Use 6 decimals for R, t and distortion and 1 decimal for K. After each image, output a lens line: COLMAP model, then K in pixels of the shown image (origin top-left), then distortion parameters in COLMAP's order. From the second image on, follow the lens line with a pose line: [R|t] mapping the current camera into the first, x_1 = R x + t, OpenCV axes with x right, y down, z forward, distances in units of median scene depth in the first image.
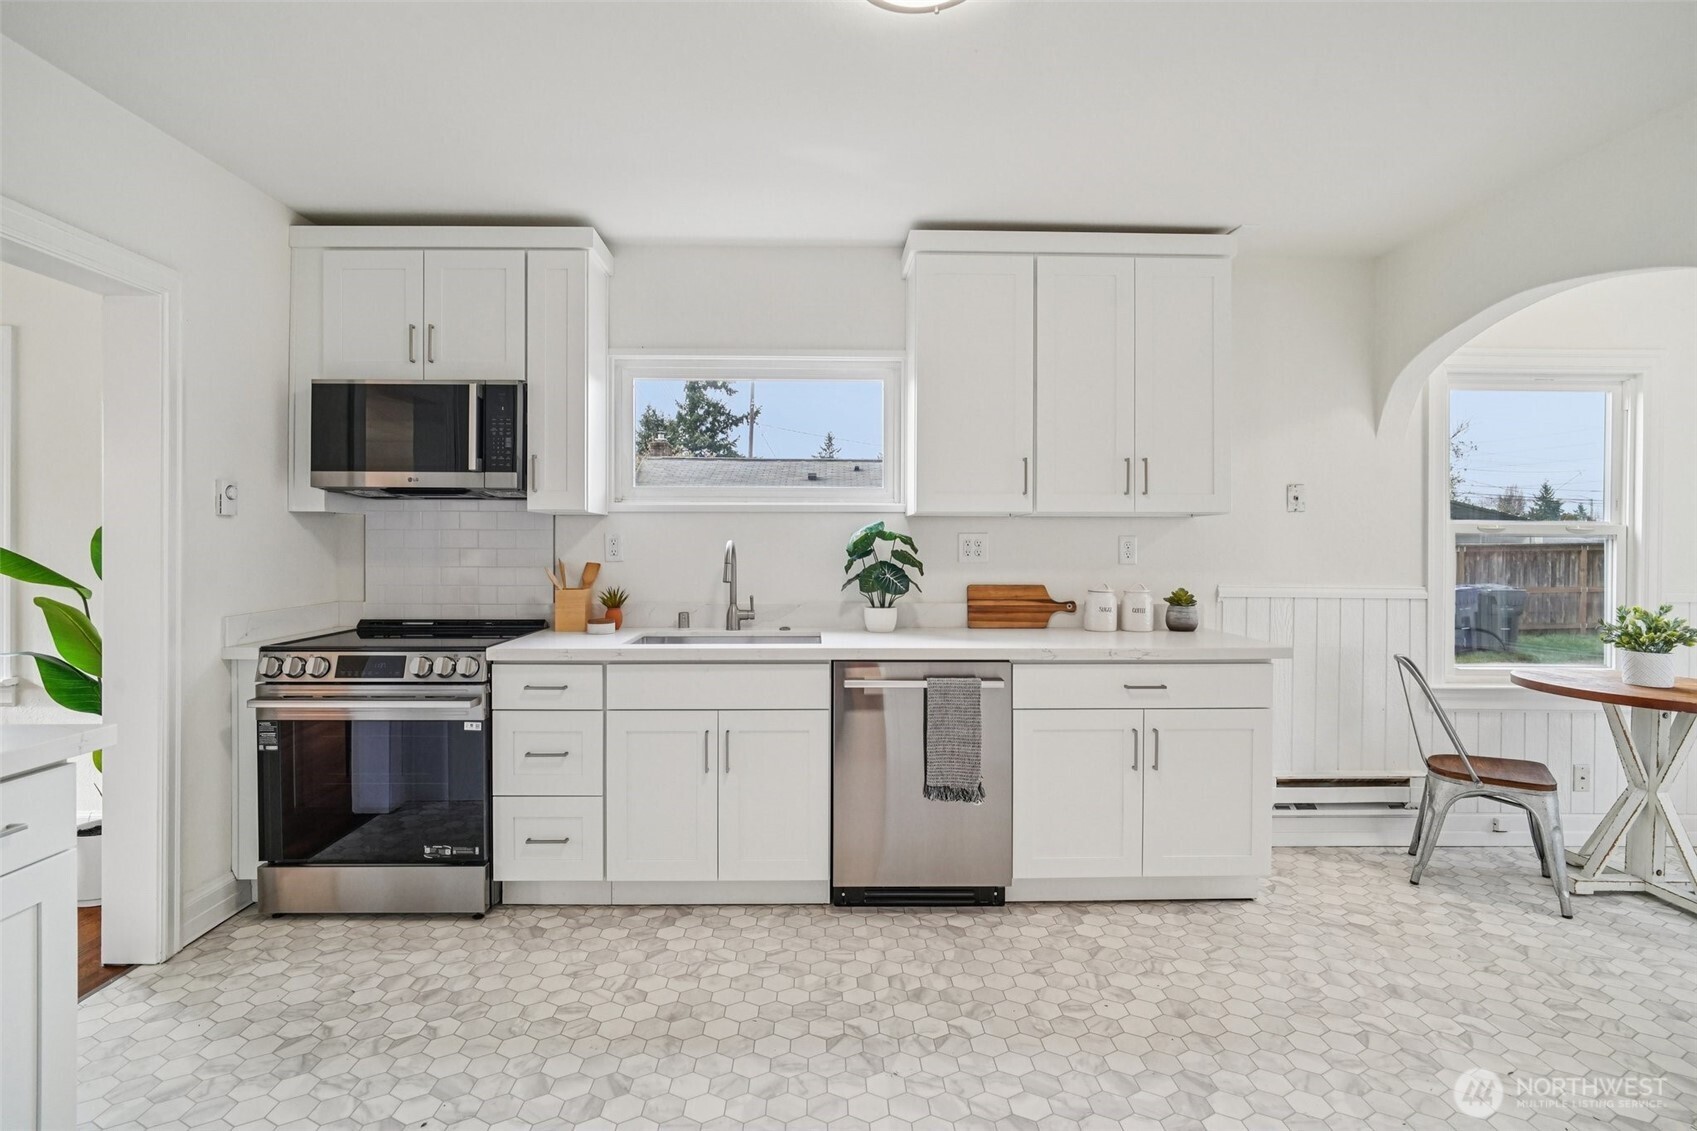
lens RADIAL K [[813.9, 0, 847.9], [0, 813.9, 550.5], [0, 0, 1]] dist [-0.016094, 0.011988]
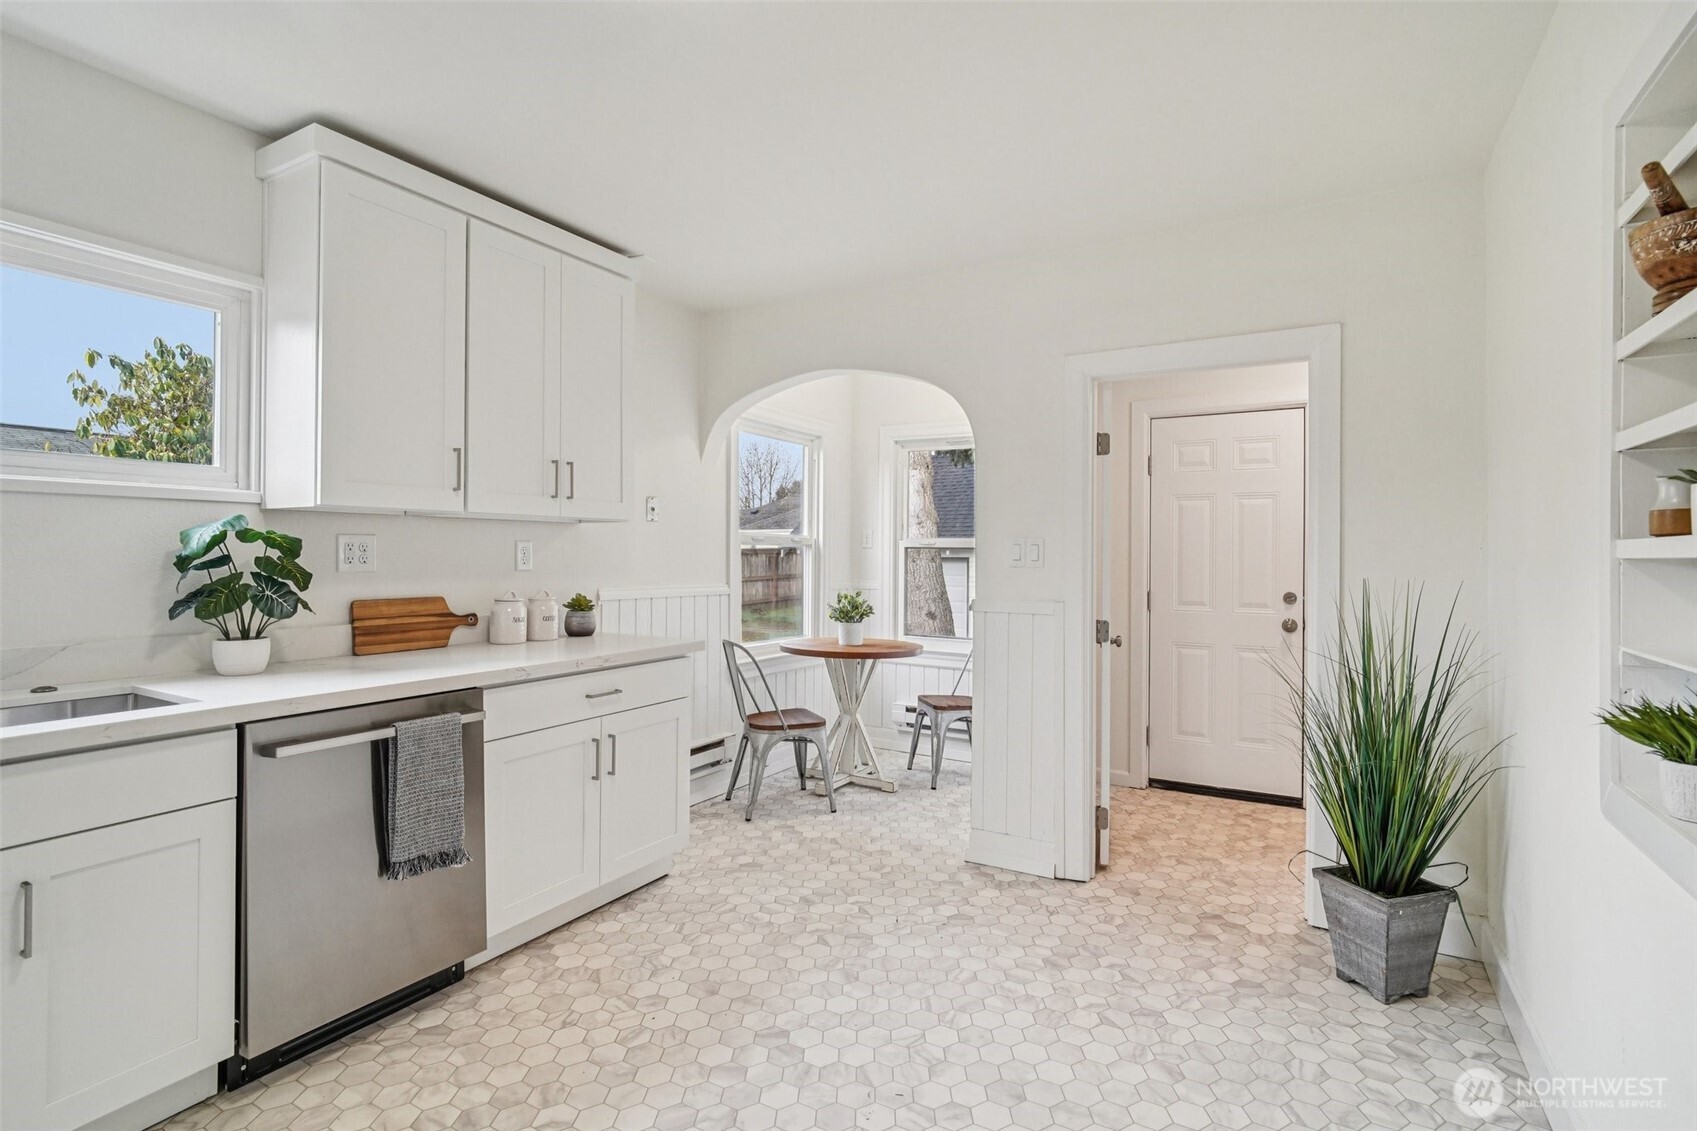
lens RADIAL K [[813.9, 0, 847.9], [0, 813.9, 550.5], [0, 0, 1]] dist [-0.016094, 0.011988]
pose [[0.530585, 0.001674, 0.847630, -0.296944], [-0.001544, 0.999998, -0.001008, -0.006972], [-0.847630, -0.000774, 0.530587, 0.205179]]
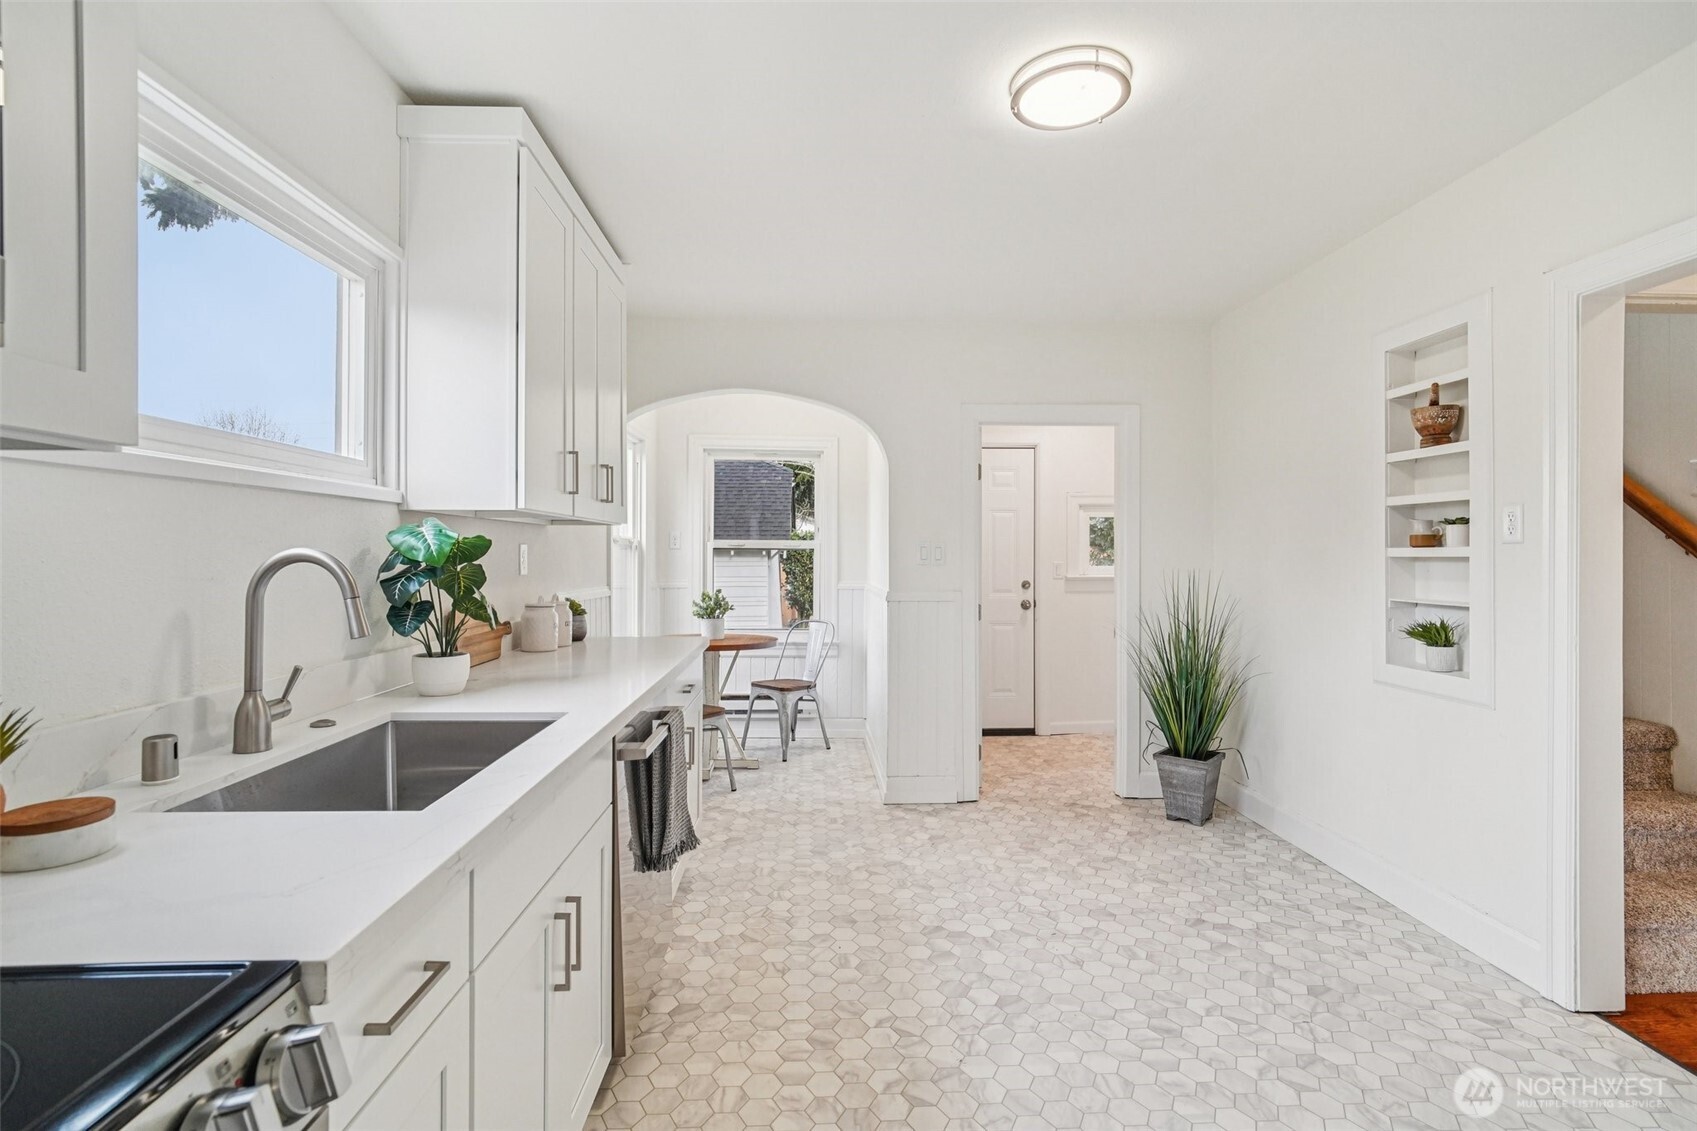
lens RADIAL K [[815.3, 0, 845.2], [0, 815.3, 550.3], [0, 0, 1]] dist [0.000536, 0.012075]
pose [[-0.010747, -0.001408, 0.999941, -0.651251], [0.000327, 0.999999, 0.001412, -0.013459], [-0.999942, 0.000342, -0.010747, 0.753681]]
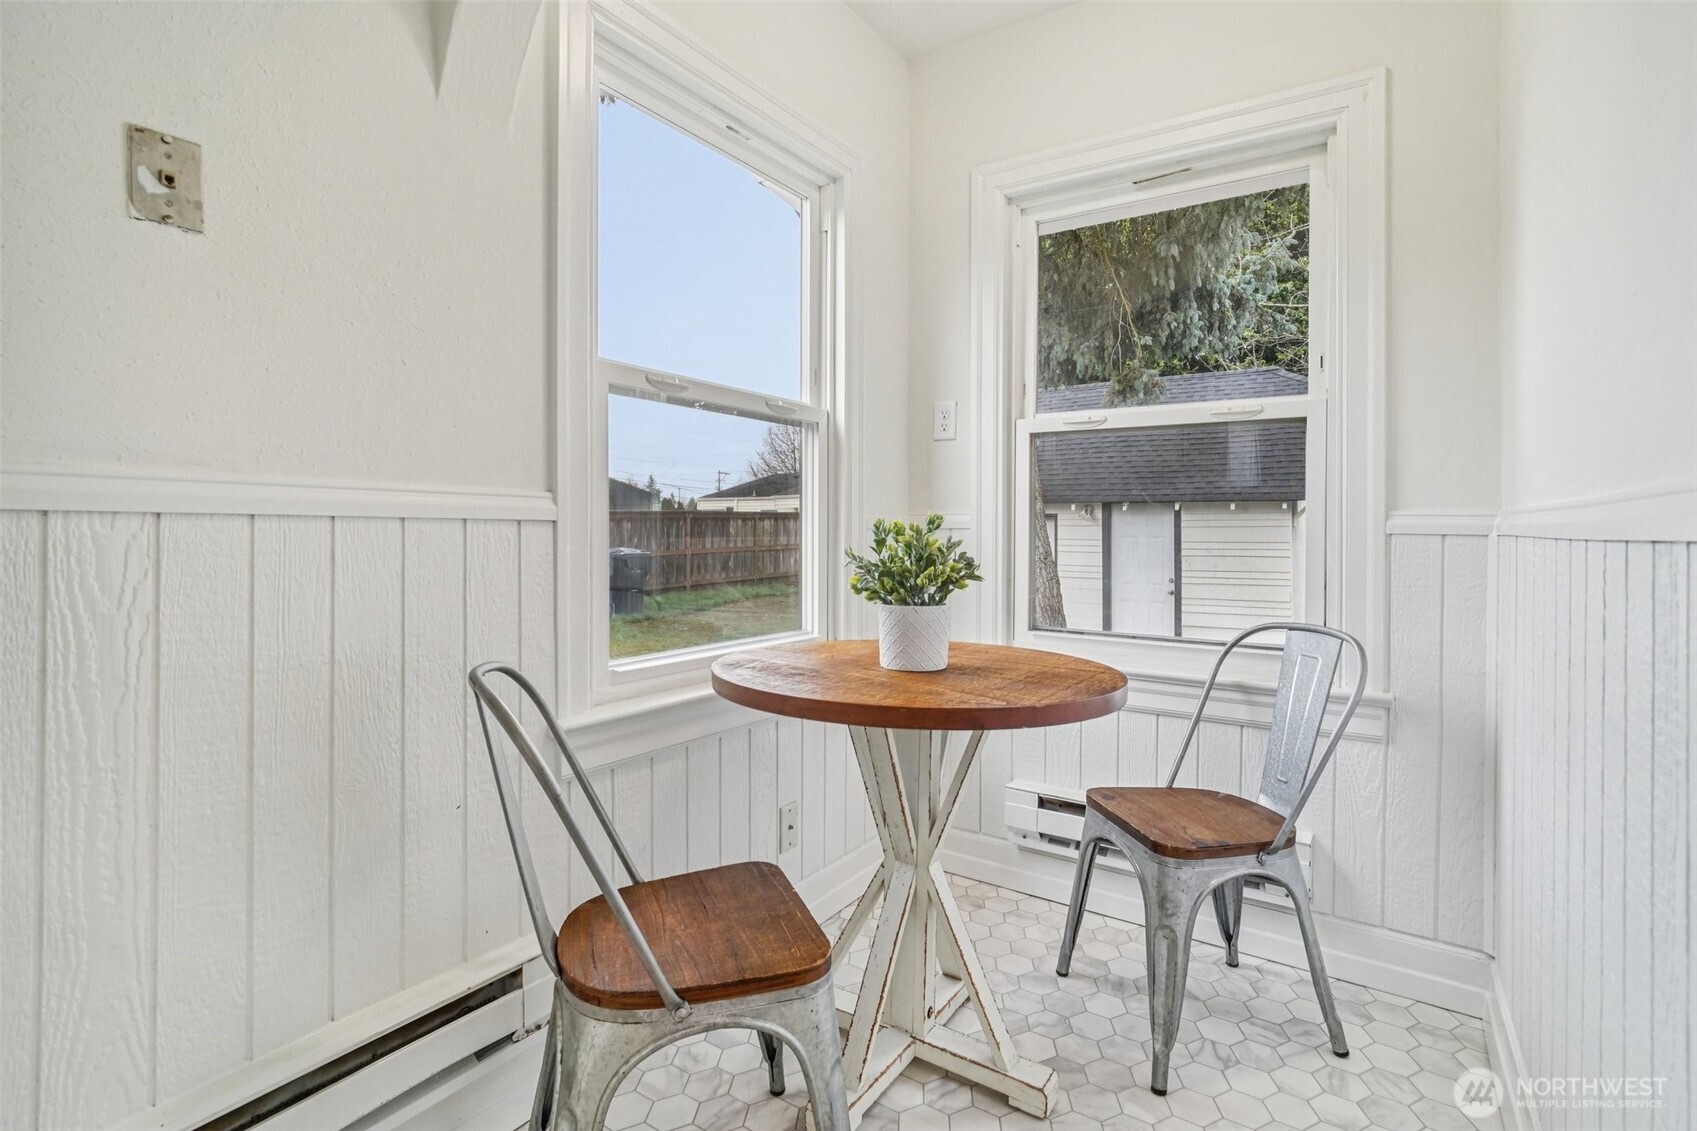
lens RADIAL K [[815.6, 0, 858.4], [0, 815.6, 531.9], [0, 0, 1]] dist [-0.015066, -0.000173]
pose [[0.573781, -0.007857, 0.818971, 0.530476], [0.004296, 0.999969, 0.006584, 0.074204], [-0.818997, -0.000260, 0.573797, 0.725948]]
